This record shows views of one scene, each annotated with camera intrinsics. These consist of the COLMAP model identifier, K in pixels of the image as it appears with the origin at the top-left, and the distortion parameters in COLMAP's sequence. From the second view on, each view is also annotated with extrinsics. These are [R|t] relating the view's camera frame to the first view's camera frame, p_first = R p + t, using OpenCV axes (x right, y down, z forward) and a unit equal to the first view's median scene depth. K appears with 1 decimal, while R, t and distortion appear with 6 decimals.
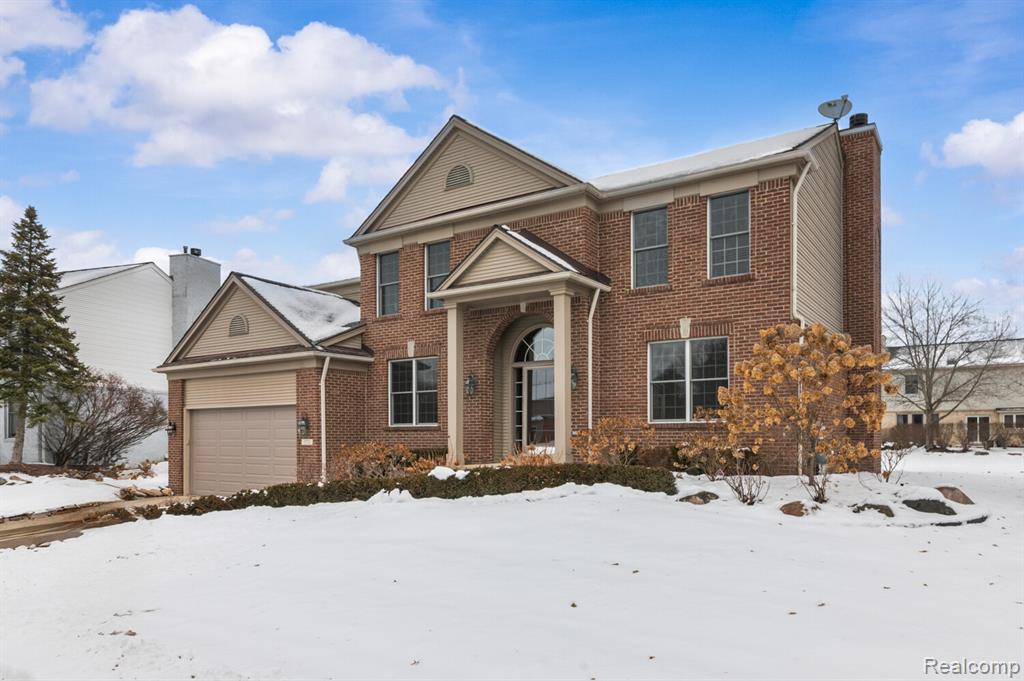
lens RADIAL K [[518.4, 0, 511.1], [0, 518.4, 335.4], [0, 0, 1]] dist [-0.004558, 0.001443]
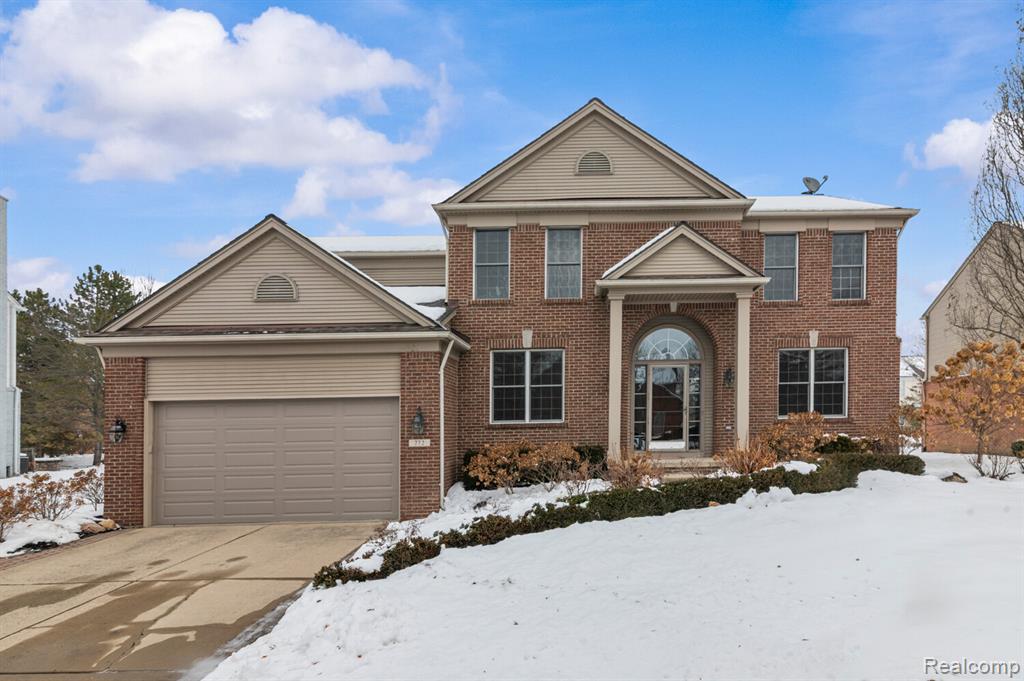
lens RADIAL K [[479.5, 0, 511.9], [0, 479.5, 346.3], [0, 0, 1]] dist [-0.002152, -0.000427]
pose [[0.887174, 0.070788, 0.455973, -0.601269], [-0.073225, 0.997239, -0.012347, 0.051976], [-0.455588, -0.022434, 0.889908, 0.262993]]
